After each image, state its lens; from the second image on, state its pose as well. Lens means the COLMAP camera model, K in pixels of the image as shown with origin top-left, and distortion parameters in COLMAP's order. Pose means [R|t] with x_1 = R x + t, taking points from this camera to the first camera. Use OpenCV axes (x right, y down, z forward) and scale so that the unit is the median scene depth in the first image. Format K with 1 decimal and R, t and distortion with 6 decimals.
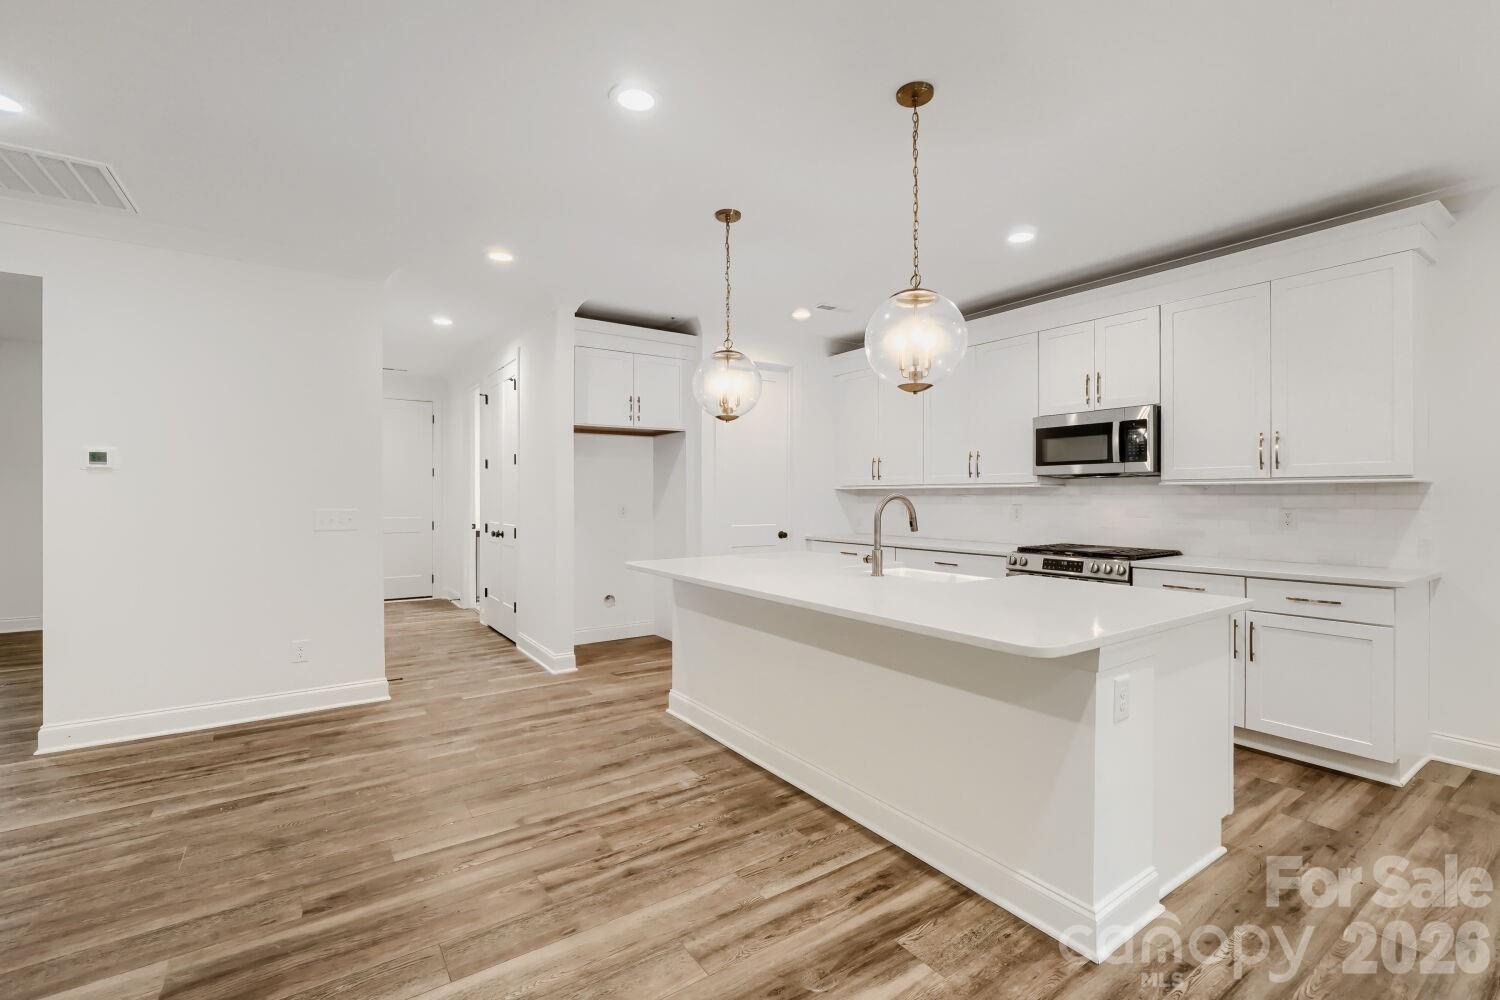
lens RADIAL K [[642.7, 0, 753.1], [0, 642.7, 503.9], [0, 0, 1]] dist [-0.008942, 0.001074]
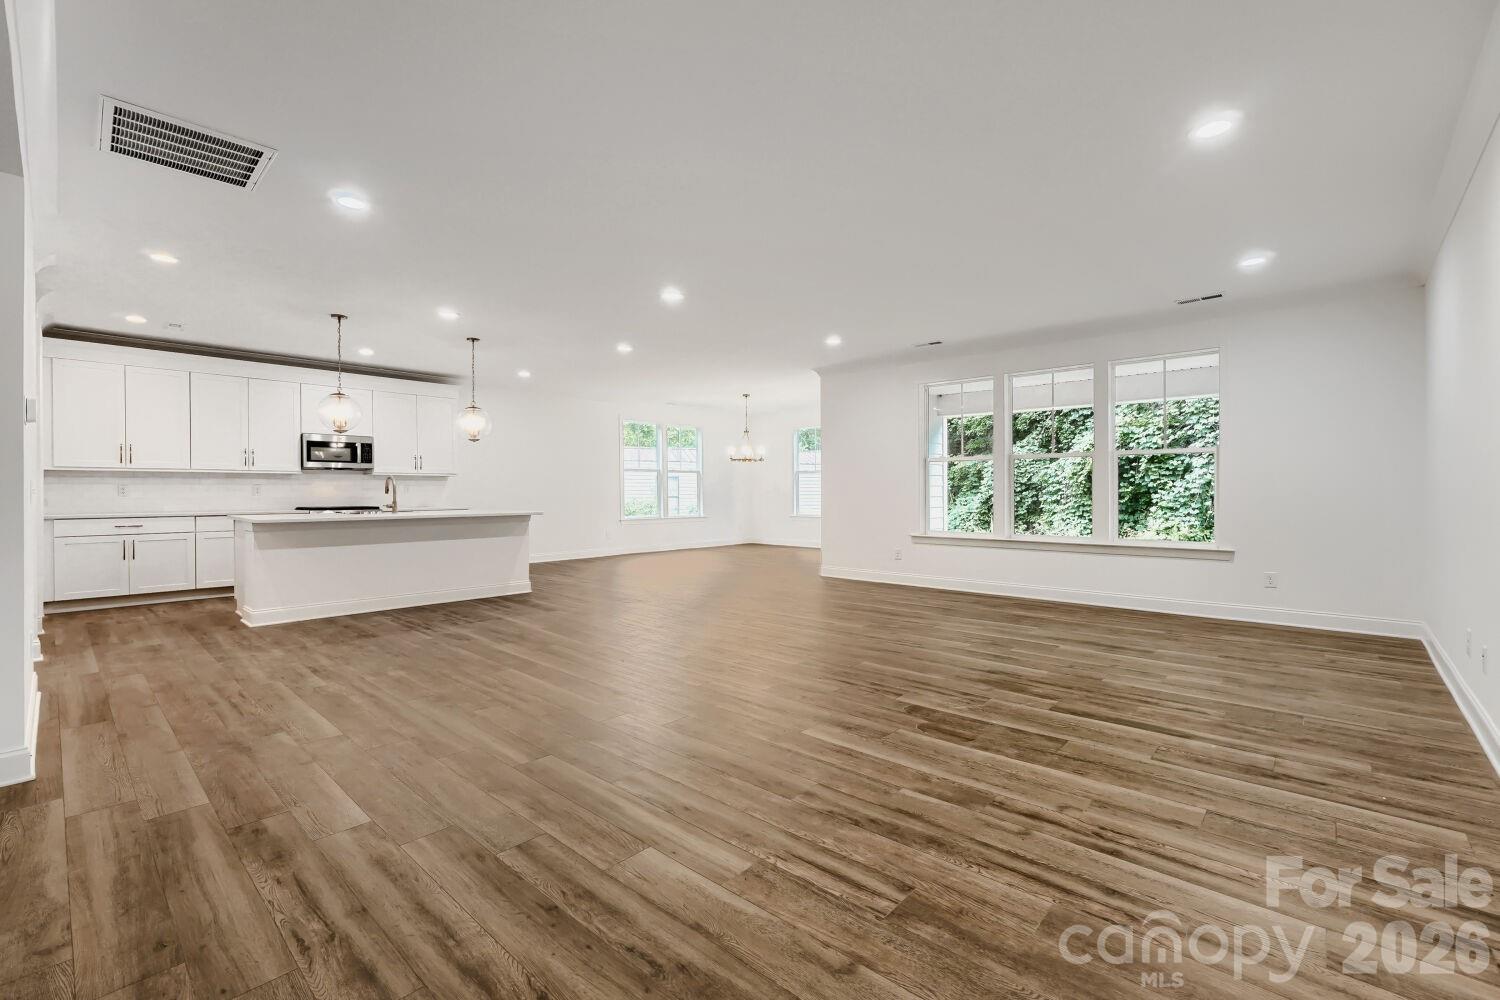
lens RADIAL K [[642.7, 0, 768.2], [0, 642.7, 512.9], [0, 0, 1]] dist [-0.008942, 0.001074]
pose [[-0.236927, -0.035403, 0.970882, -2.199664], [0.008918, 0.999214, 0.038613, 0.034175], [-0.971486, 0.017807, -0.236426, 0.287630]]
